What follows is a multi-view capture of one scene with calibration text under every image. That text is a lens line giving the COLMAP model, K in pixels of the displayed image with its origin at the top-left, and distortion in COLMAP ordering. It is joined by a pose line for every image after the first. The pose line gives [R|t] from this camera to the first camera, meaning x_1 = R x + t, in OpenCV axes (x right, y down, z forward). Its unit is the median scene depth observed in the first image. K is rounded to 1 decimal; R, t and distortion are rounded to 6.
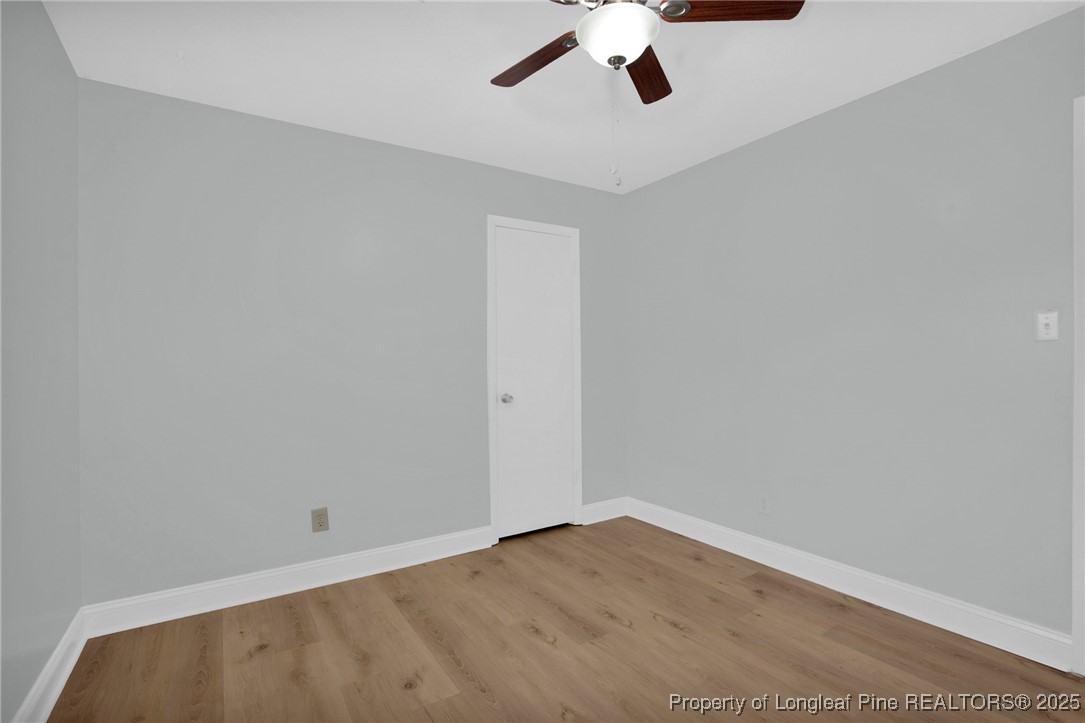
lens RADIAL K [[511.2, 0, 542.5], [0, 511.2, 361.5], [0, 0, 1]] dist [-0.025883, 0.000195]
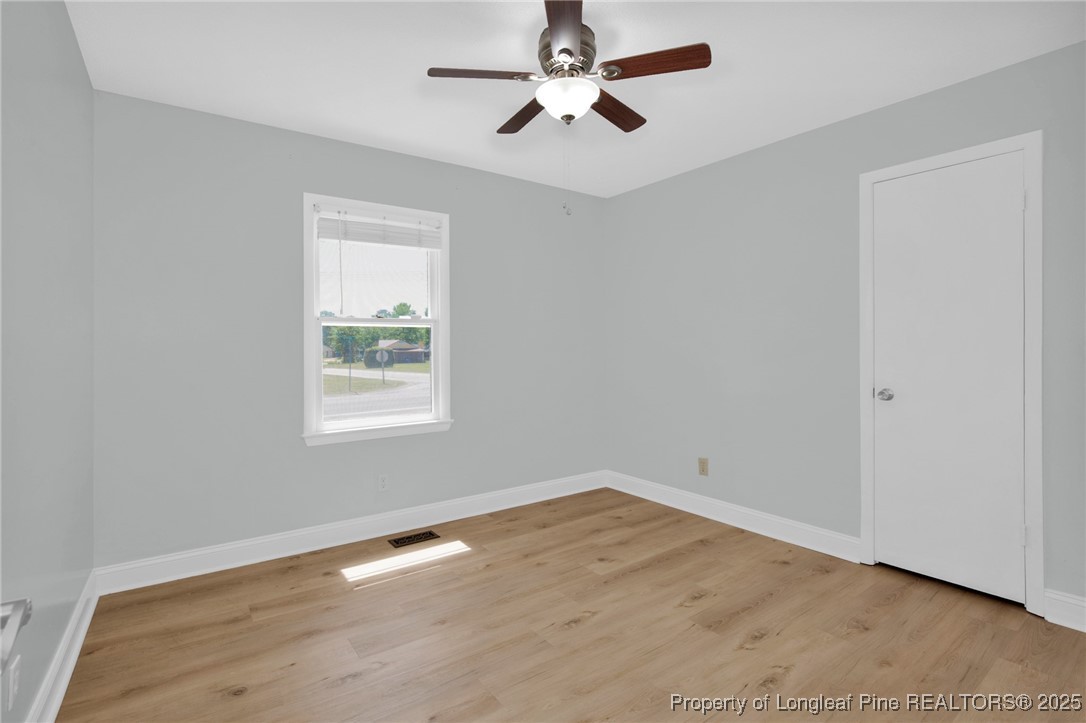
lens RADIAL K [[511.6, 0, 543.0], [0, 511.6, 361.5], [0, 0, 1]] dist [-0.025883, 0.000195]
pose [[0.055069, 0.032513, -0.997953, 0.856189], [-0.004255, 0.999468, 0.032327, -0.001880], [0.998473, 0.002466, 0.055178, 0.510146]]
